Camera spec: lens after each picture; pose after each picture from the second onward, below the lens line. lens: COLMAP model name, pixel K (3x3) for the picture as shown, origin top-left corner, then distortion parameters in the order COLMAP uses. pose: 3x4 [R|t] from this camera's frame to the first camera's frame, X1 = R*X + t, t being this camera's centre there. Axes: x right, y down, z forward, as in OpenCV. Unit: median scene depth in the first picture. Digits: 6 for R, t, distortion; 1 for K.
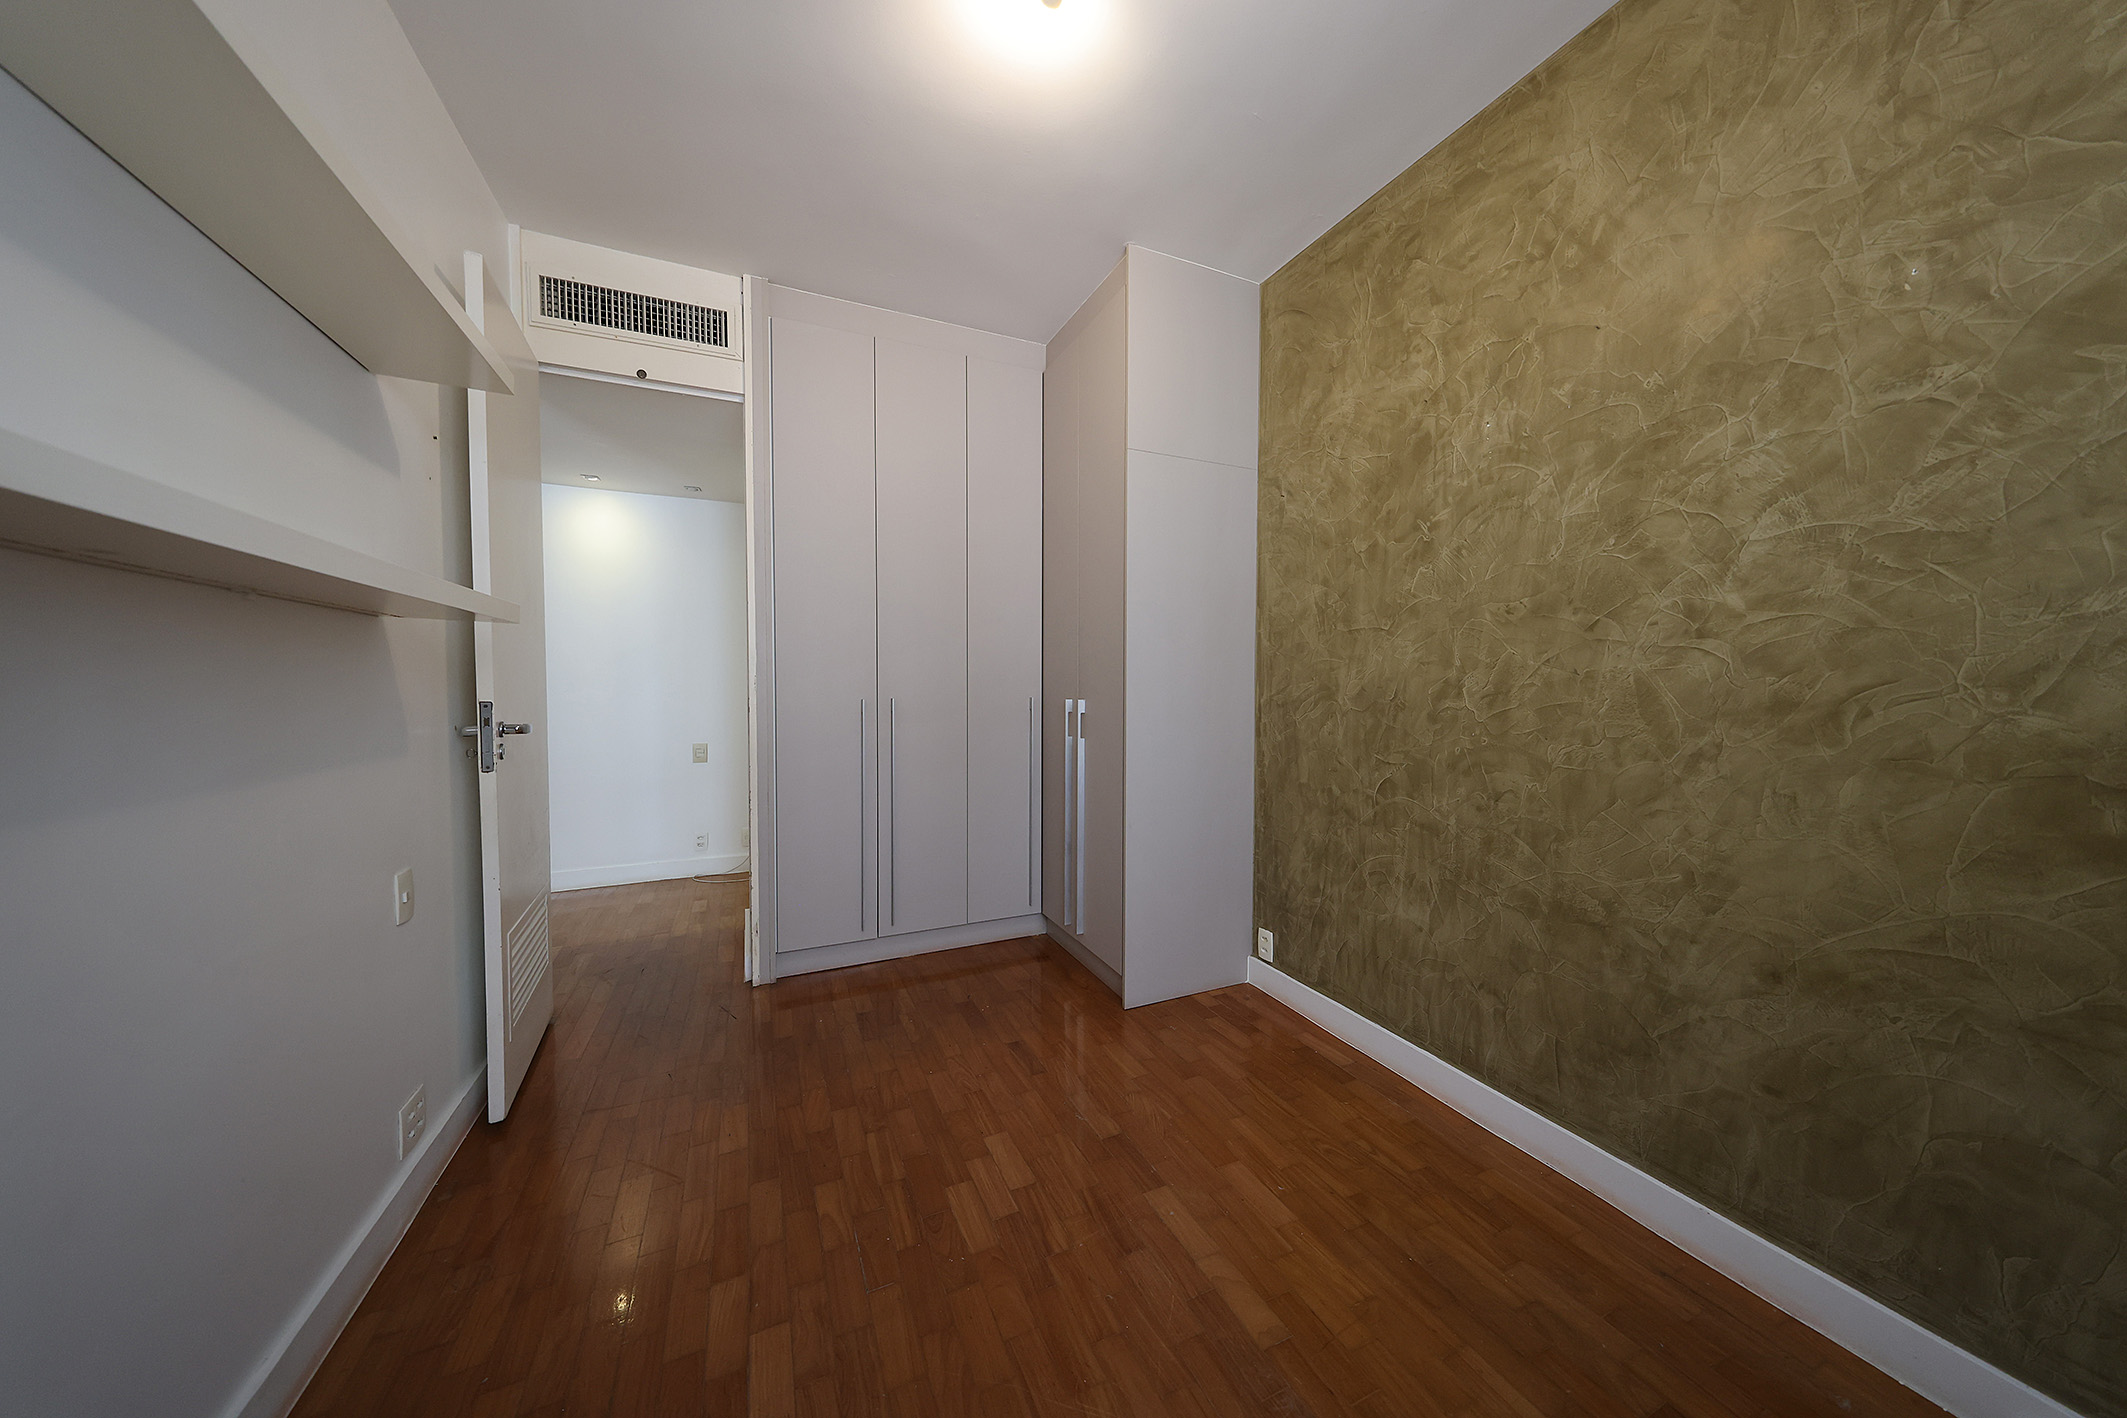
lens RADIAL K [[679.9, 0, 1063.0], [0, 679.9, 712.1], [0, 0, 1]] dist [0.000350, 0.000032]
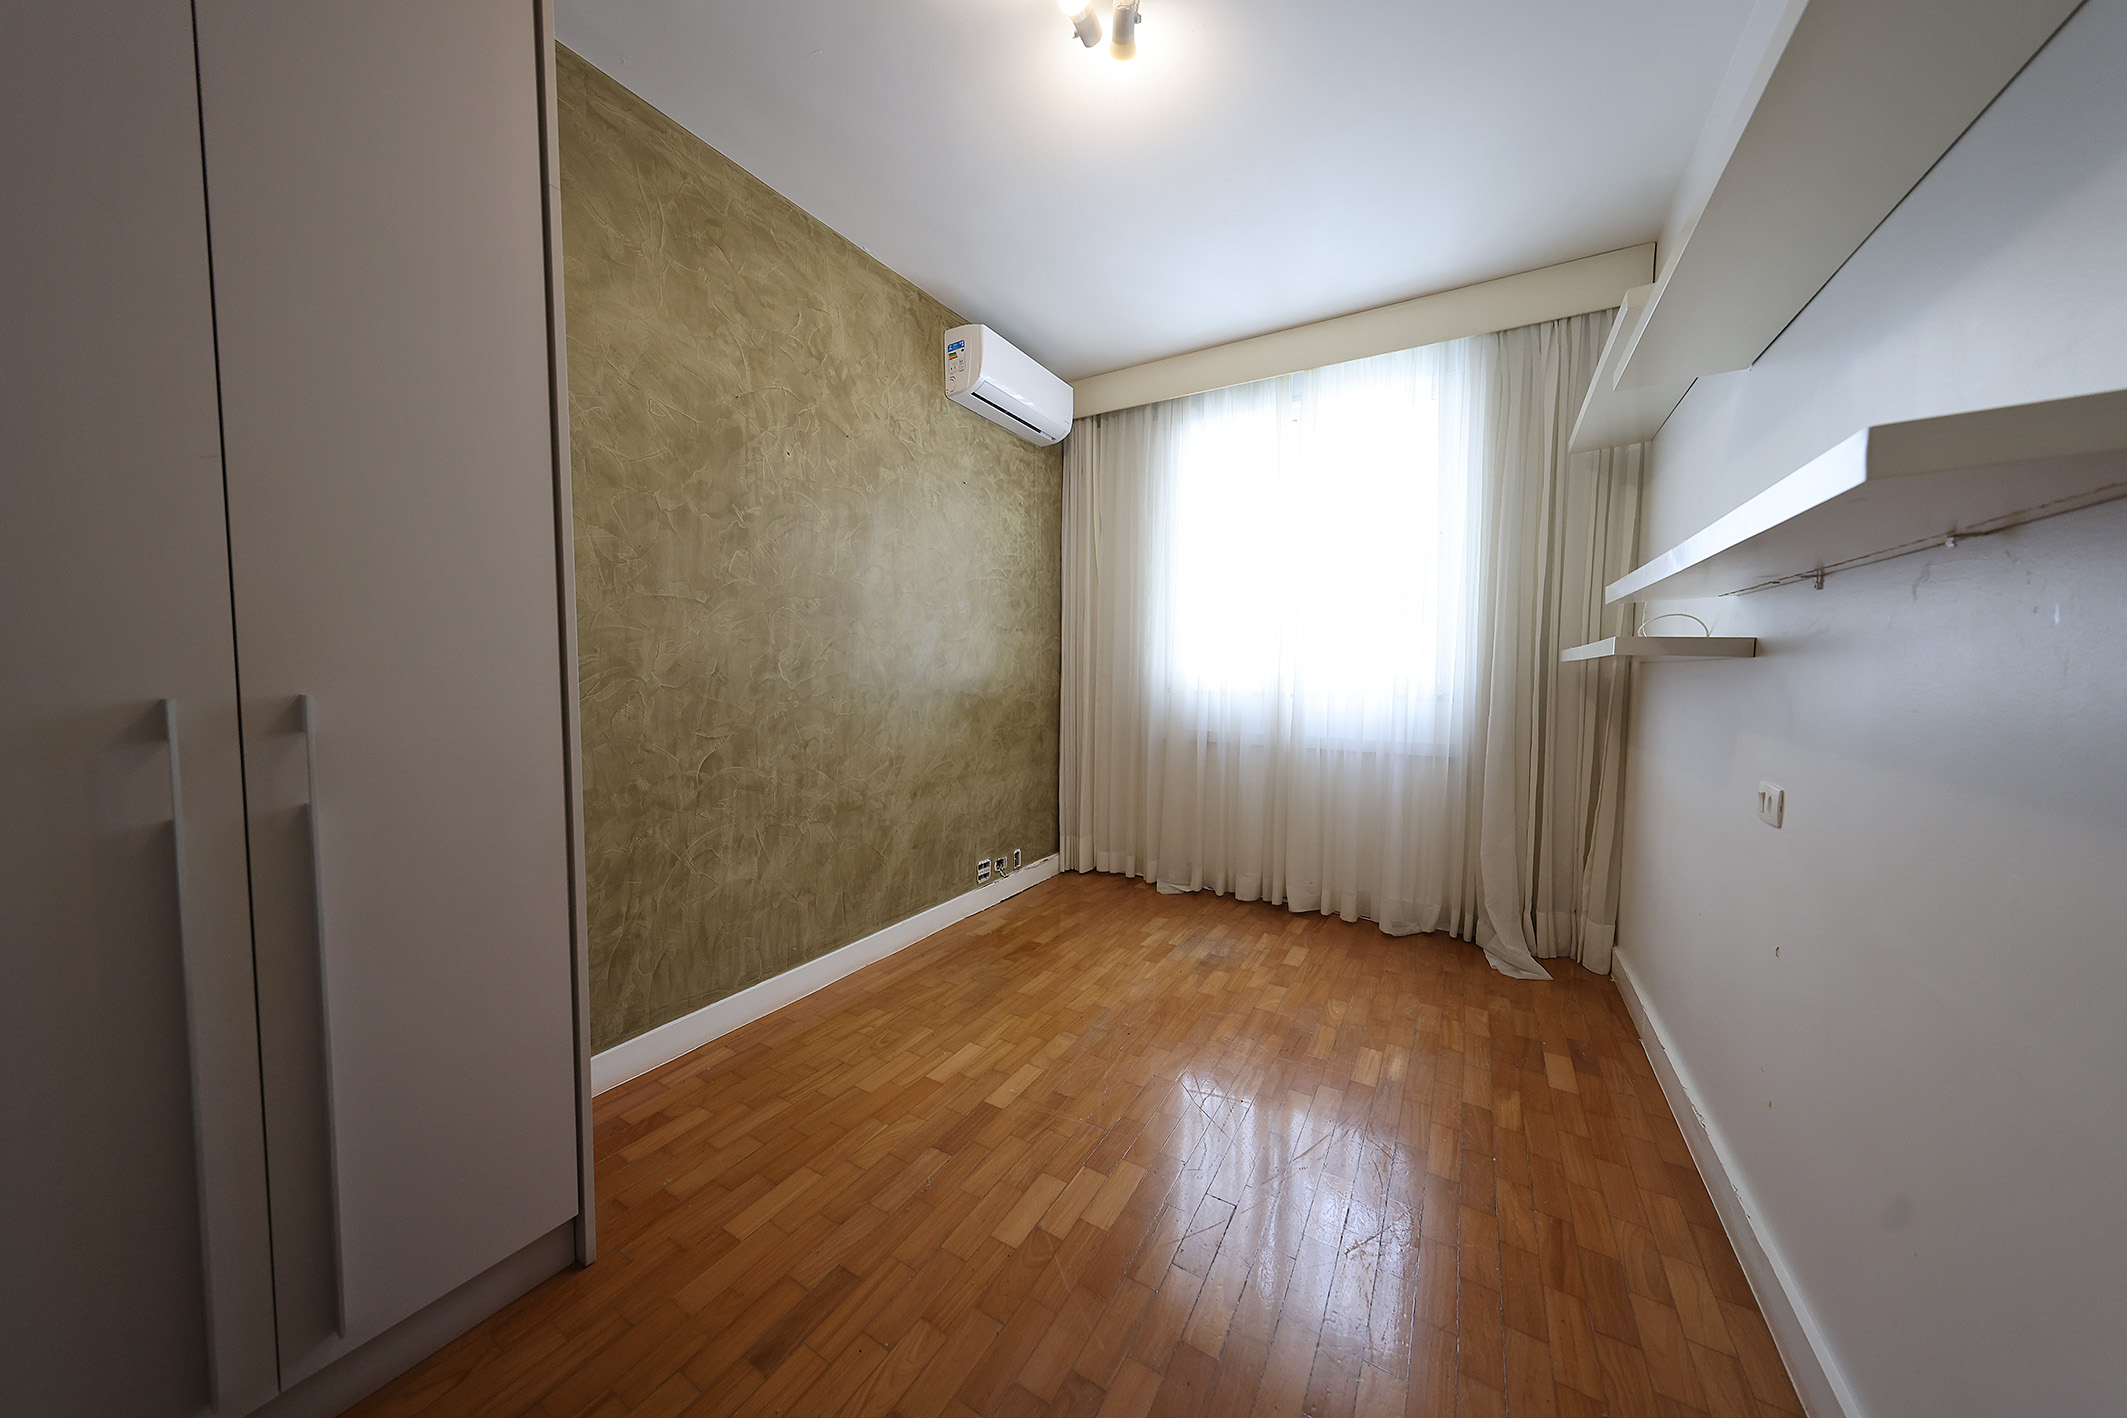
lens RADIAL K [[679.9, 0, 1064.6], [0, 679.9, 701.6], [0, 0, 1]] dist [0.000350, 0.000032]
pose [[-0.565725, -0.052192, 0.822940, -0.678485], [0.023443, 0.996573, 0.079320, -0.048657], [-0.824260, 0.064166, -0.562563, 1.216820]]
